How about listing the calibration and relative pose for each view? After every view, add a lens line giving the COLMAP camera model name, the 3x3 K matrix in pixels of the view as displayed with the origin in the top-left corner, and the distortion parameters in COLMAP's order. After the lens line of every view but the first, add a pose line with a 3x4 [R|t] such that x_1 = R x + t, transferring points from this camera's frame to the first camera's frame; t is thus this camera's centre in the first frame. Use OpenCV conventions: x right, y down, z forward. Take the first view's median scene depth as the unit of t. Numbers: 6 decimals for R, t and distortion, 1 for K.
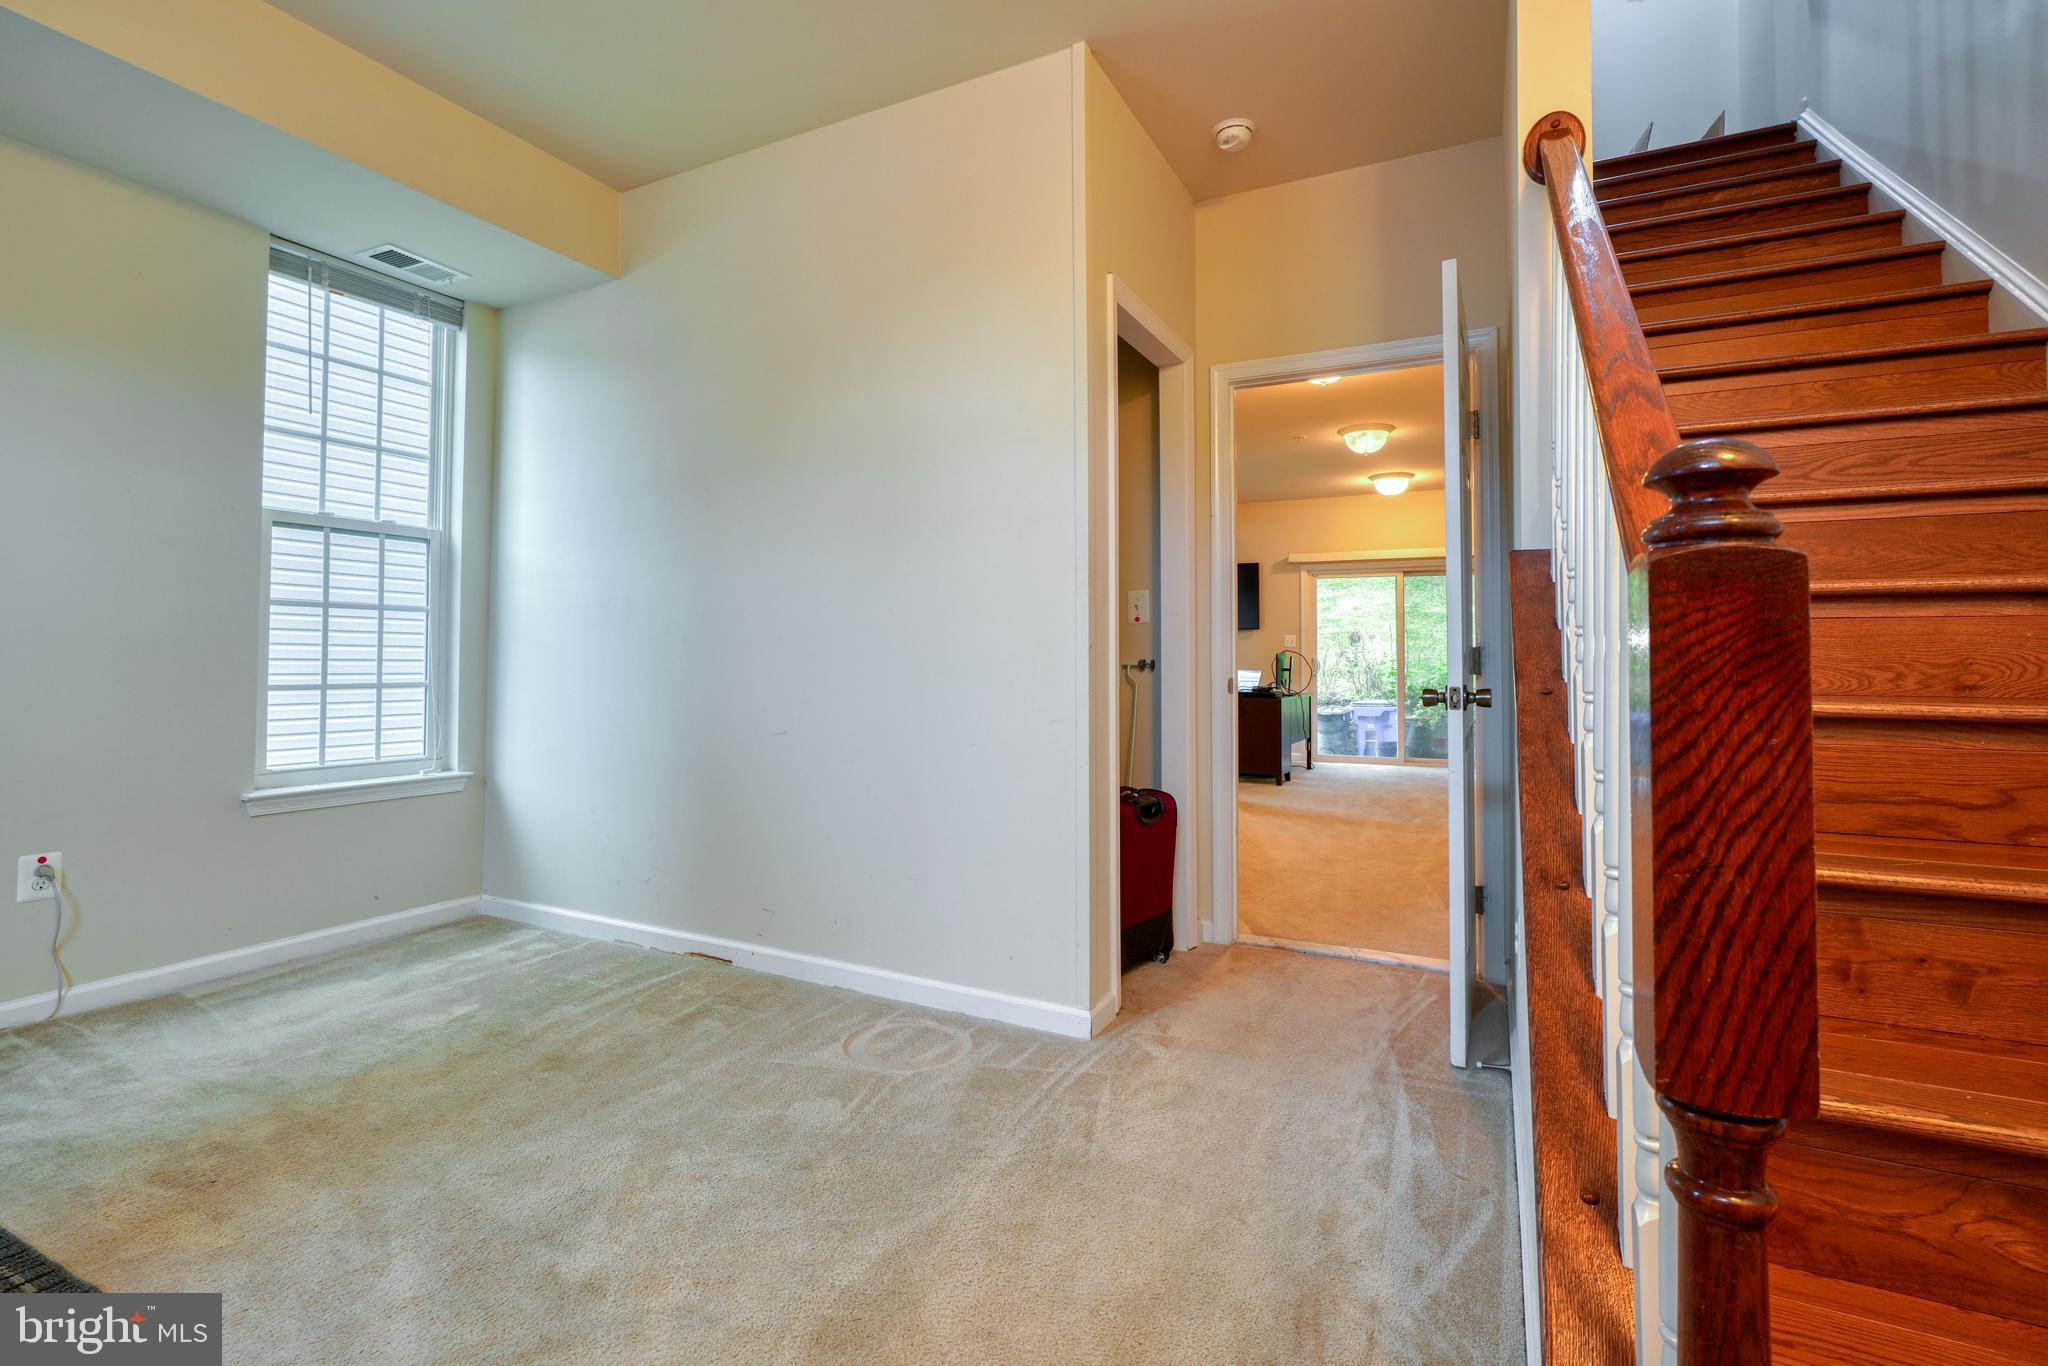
lens RADIAL K [[923.0, 0, 1032.8], [0, 923.0, 636.3], [0, 0, 1]] dist [0.003884, 0.000311]
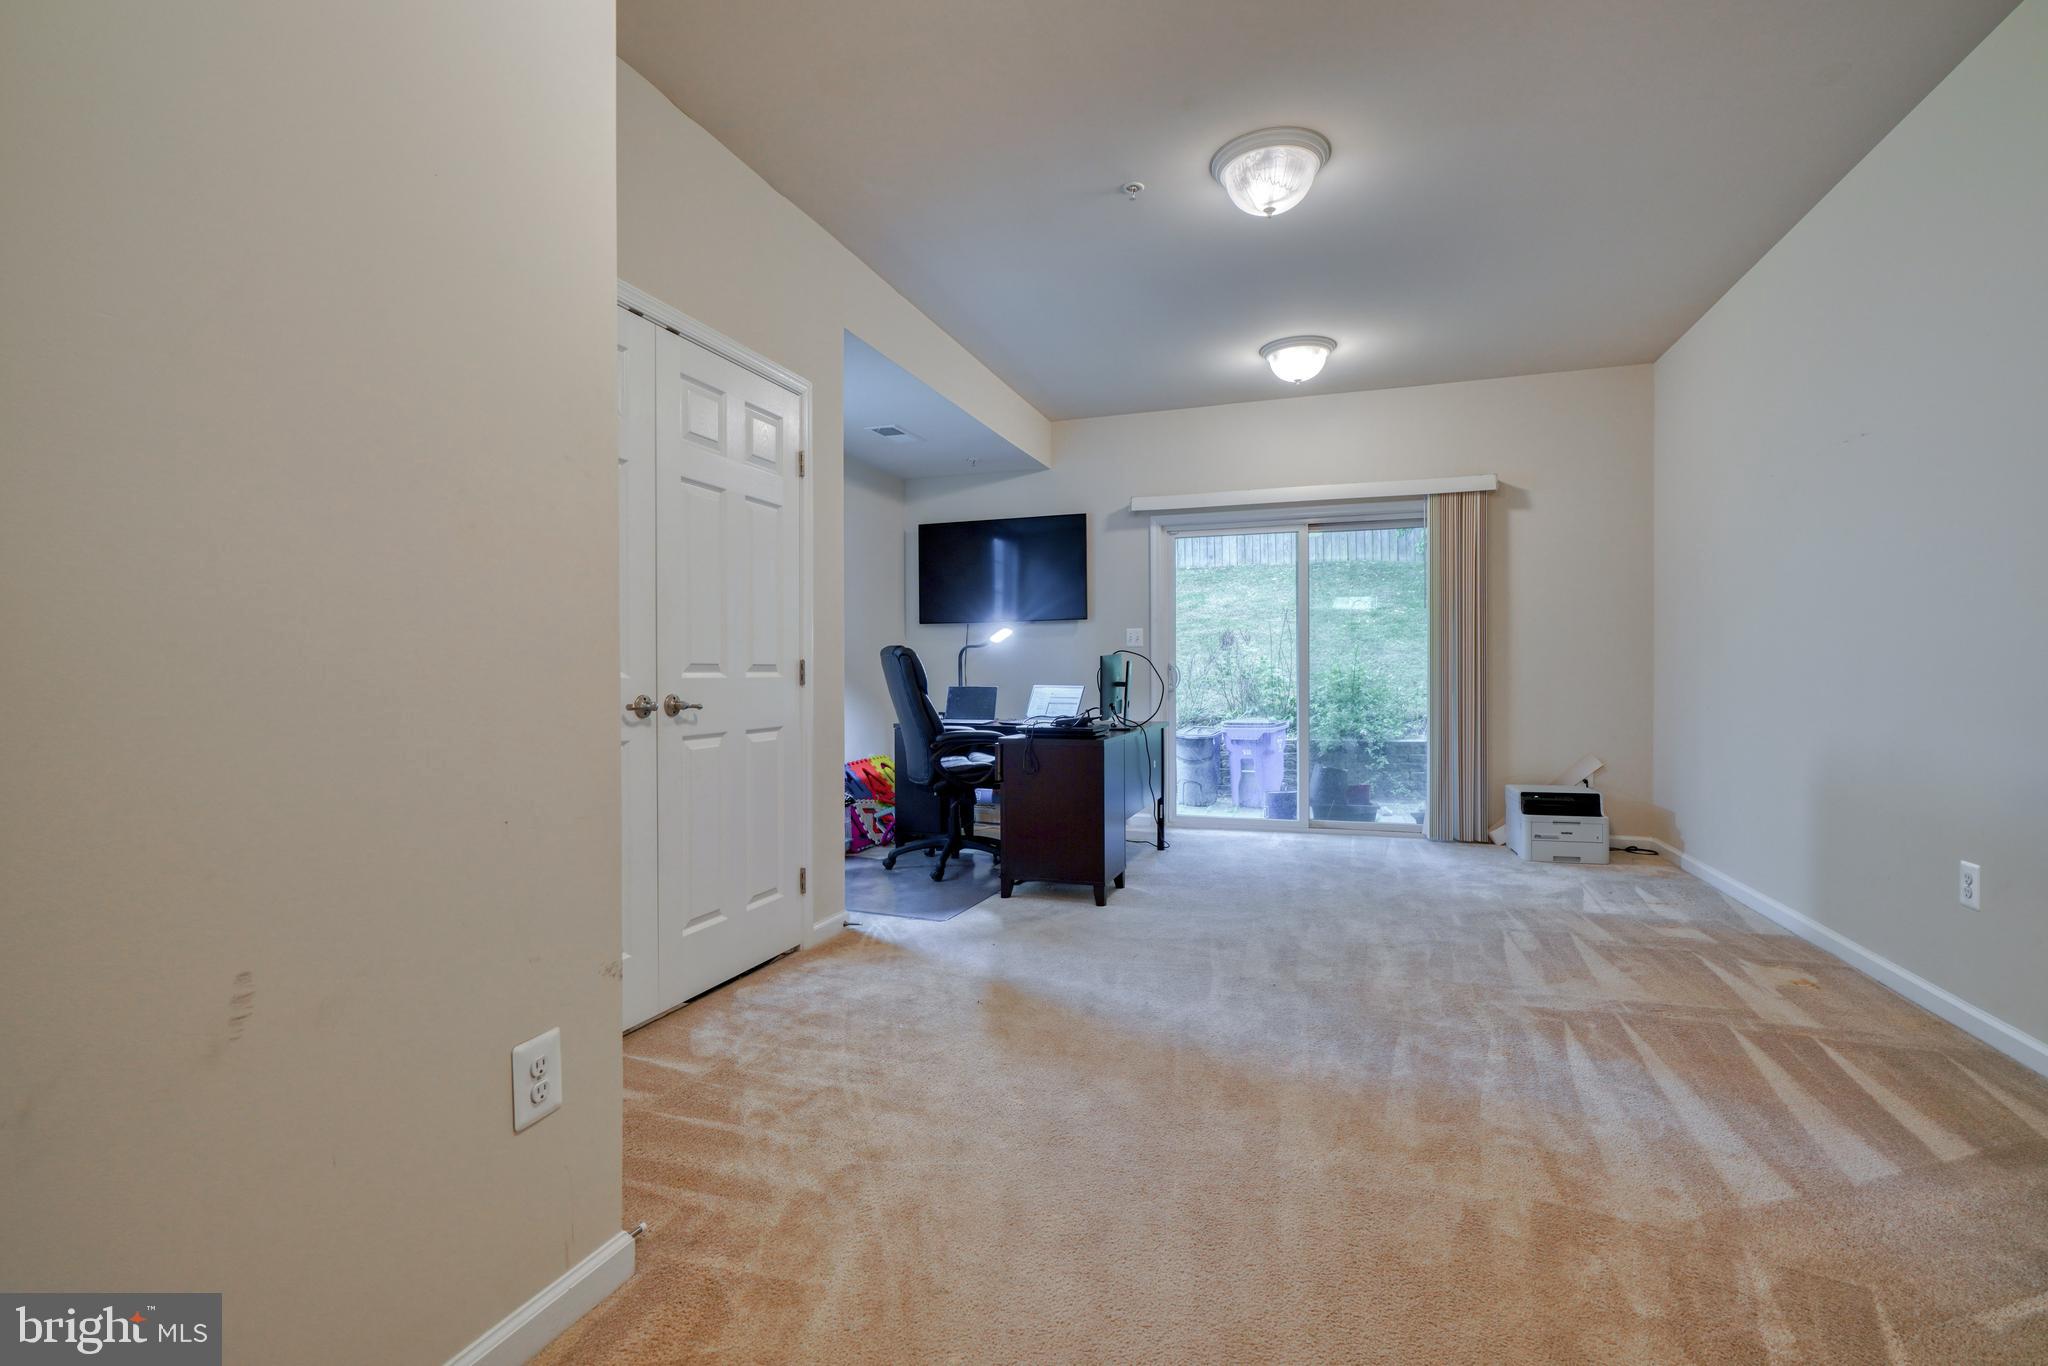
lens RADIAL K [[923.0, 0, 1019.4], [0, 923.0, 675.4], [0, 0, 1]] dist [0.003884, 0.000311]
pose [[0.992697, -0.009497, 0.120264, 0.123119], [0.005740, 0.999486, 0.031550, 0.010952], [-0.120502, -0.030630, 0.992240, 0.378153]]
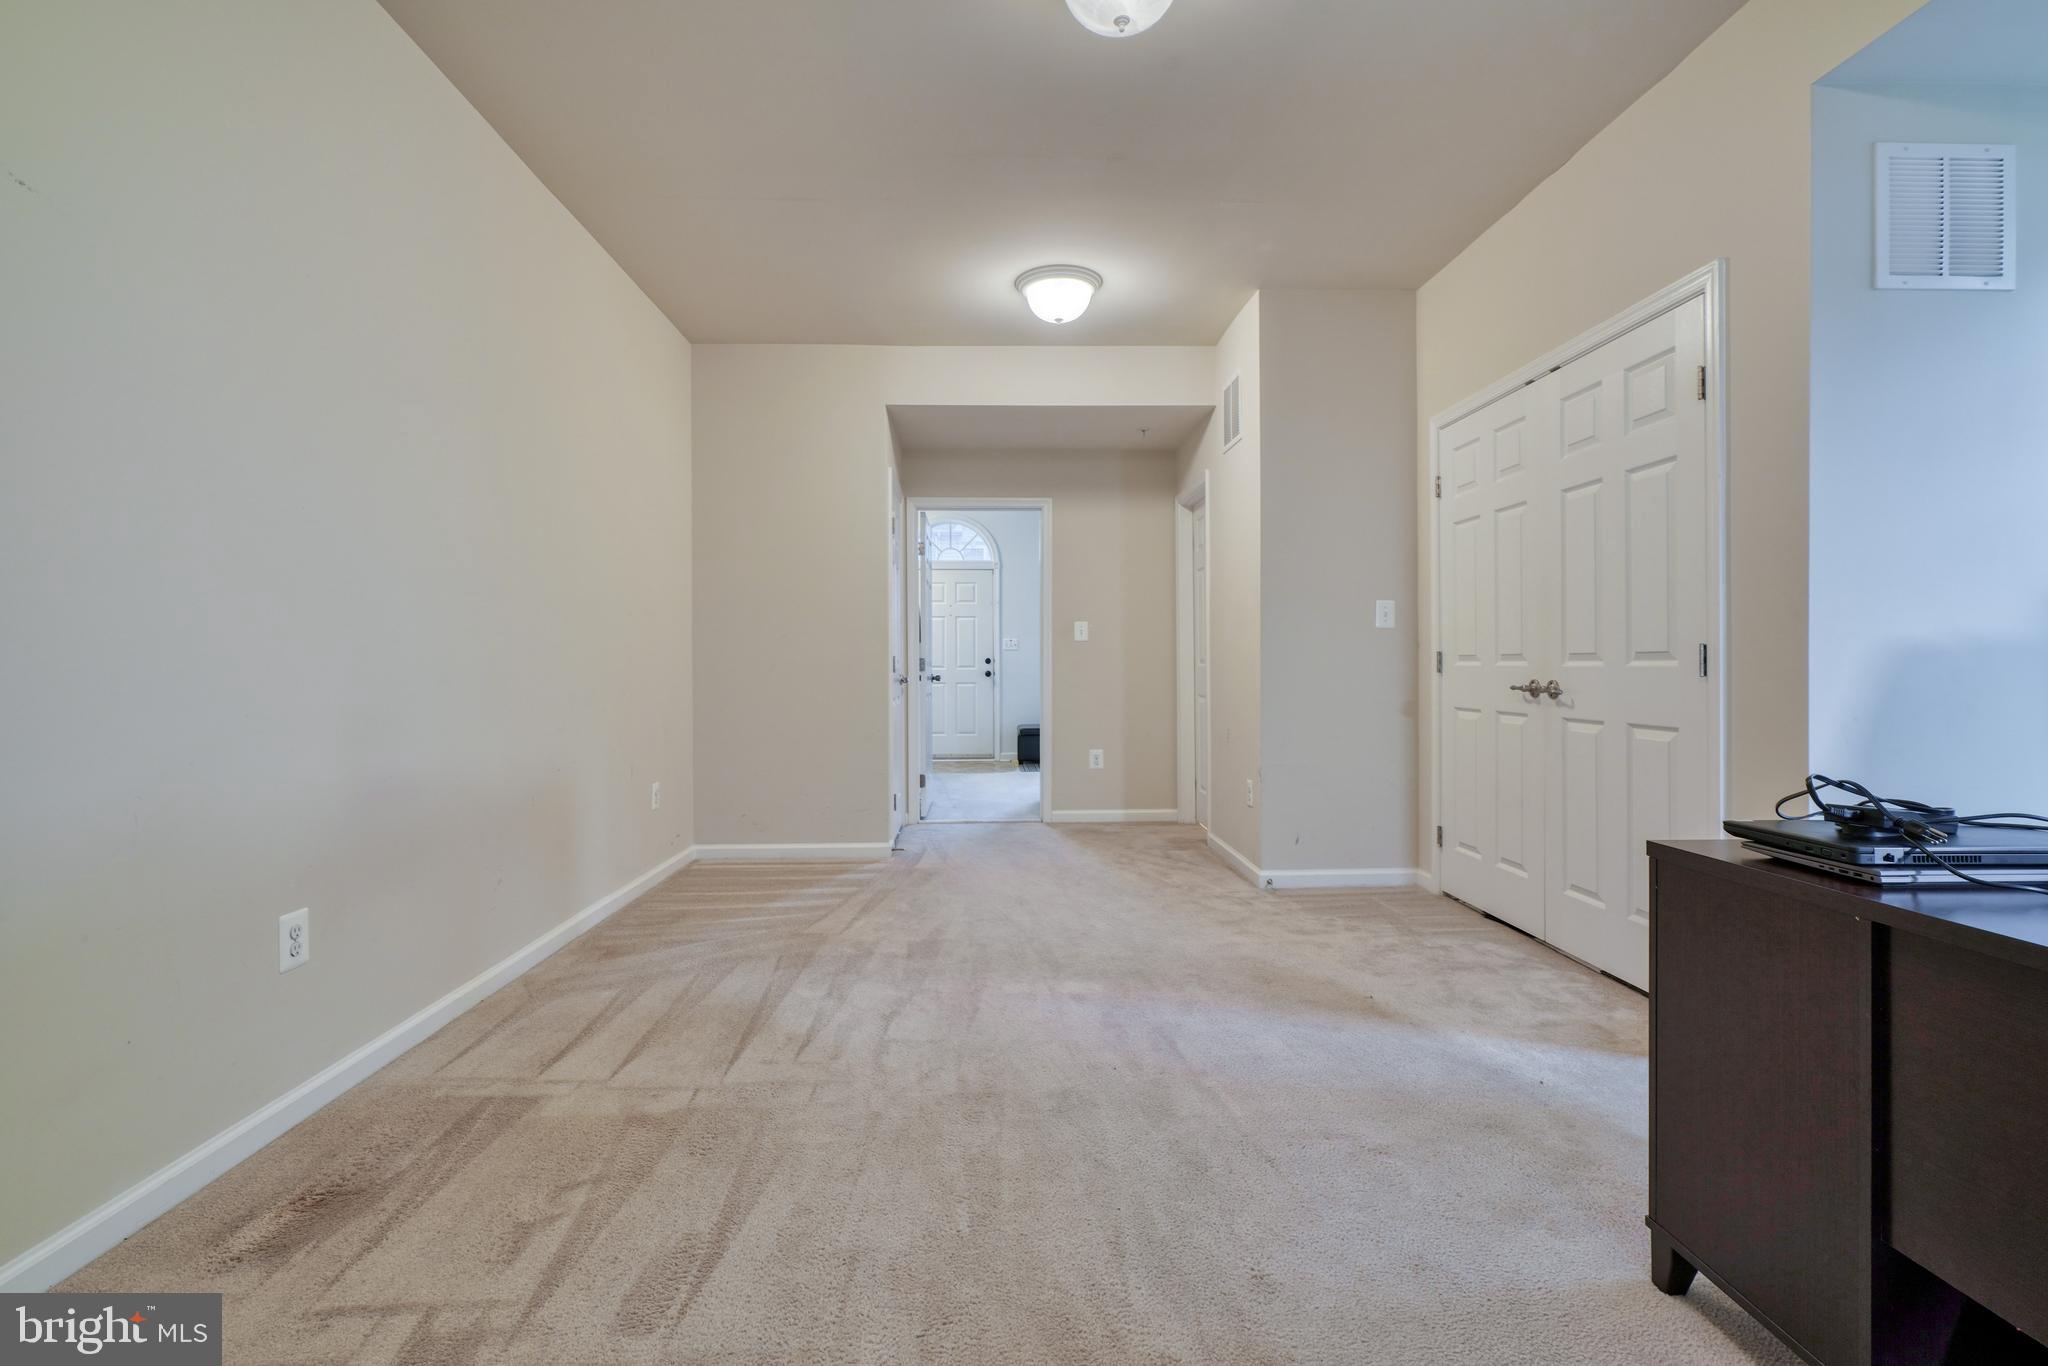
lens RADIAL K [[923.0, 0, 1022.8], [0, 923.0, 674.8], [0, 0, 1]] dist [0.003884, 0.000311]
pose [[-0.875897, 0.002476, -0.482492, 0.542783], [0.012613, 0.999763, -0.017766, 0.036653], [0.482333, -0.021647, -0.875720, 1.184713]]
